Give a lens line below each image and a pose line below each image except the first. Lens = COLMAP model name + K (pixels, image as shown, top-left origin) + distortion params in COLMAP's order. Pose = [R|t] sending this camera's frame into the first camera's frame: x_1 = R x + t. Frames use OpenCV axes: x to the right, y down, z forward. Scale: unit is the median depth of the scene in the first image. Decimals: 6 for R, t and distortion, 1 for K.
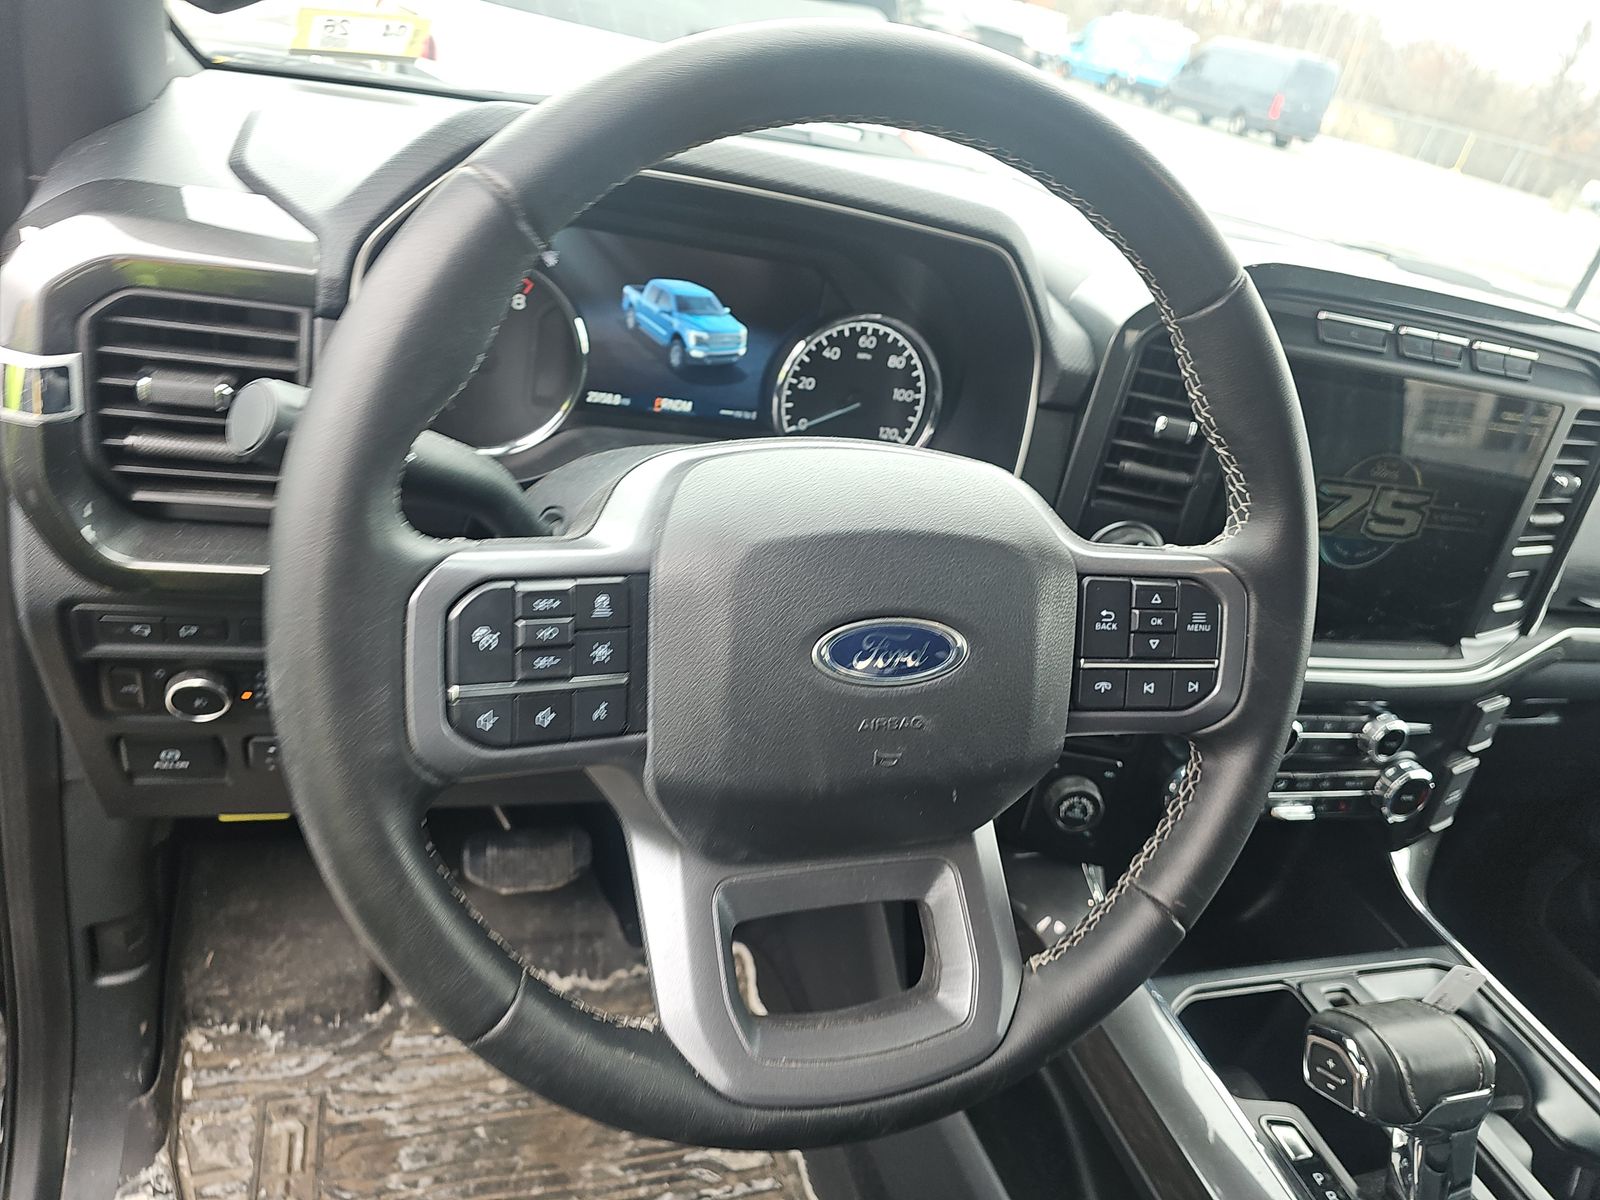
lens RADIAL K [[1063.5, 0, 800.0], [0, 1063.5, 600.0], [0, 0, 1]] dist [0.067288, -0.229217]
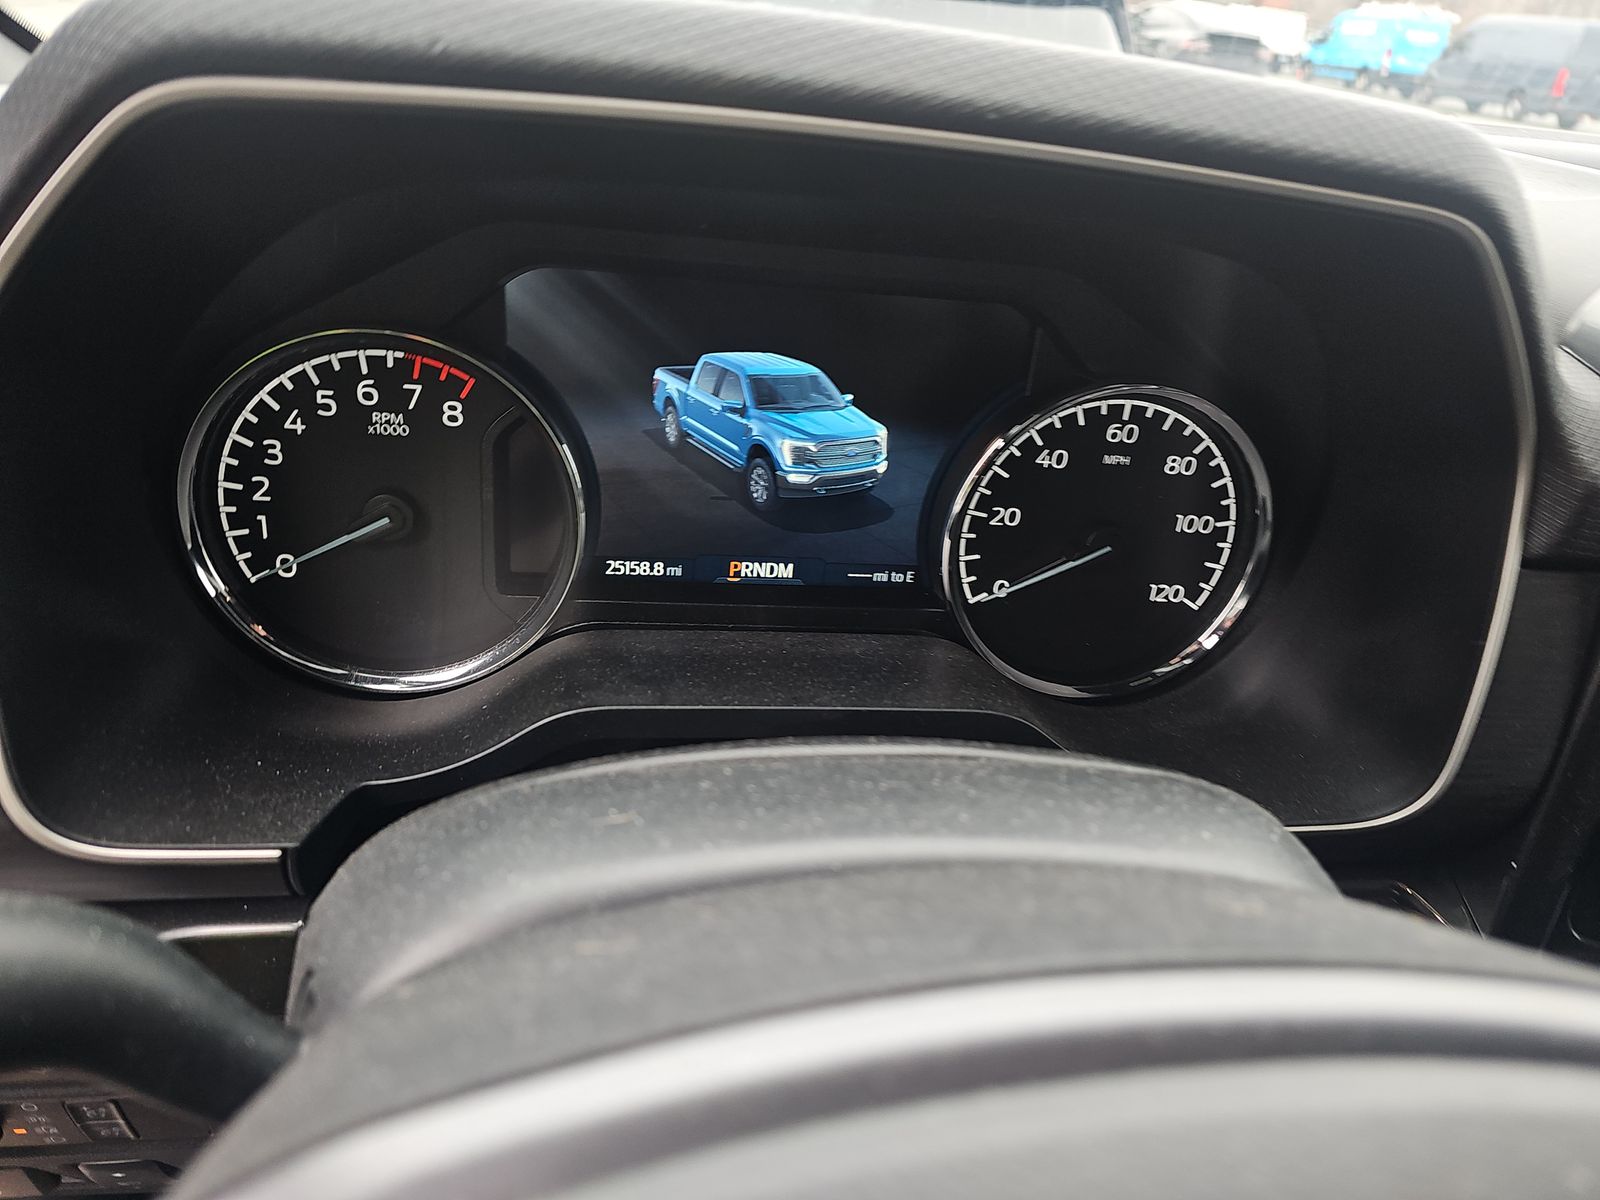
lens RADIAL K [[984.2, 0, 800.0], [0, 984.2, 600.0], [0, 0, 1]] dist [0.059980, -0.107387]
pose [[0.973385, -0.022030, -0.228115, 0.018100], [0.016939, 0.999562, -0.024250, -0.150802], [0.228550, 0.019741, 0.973332, 0.490697]]
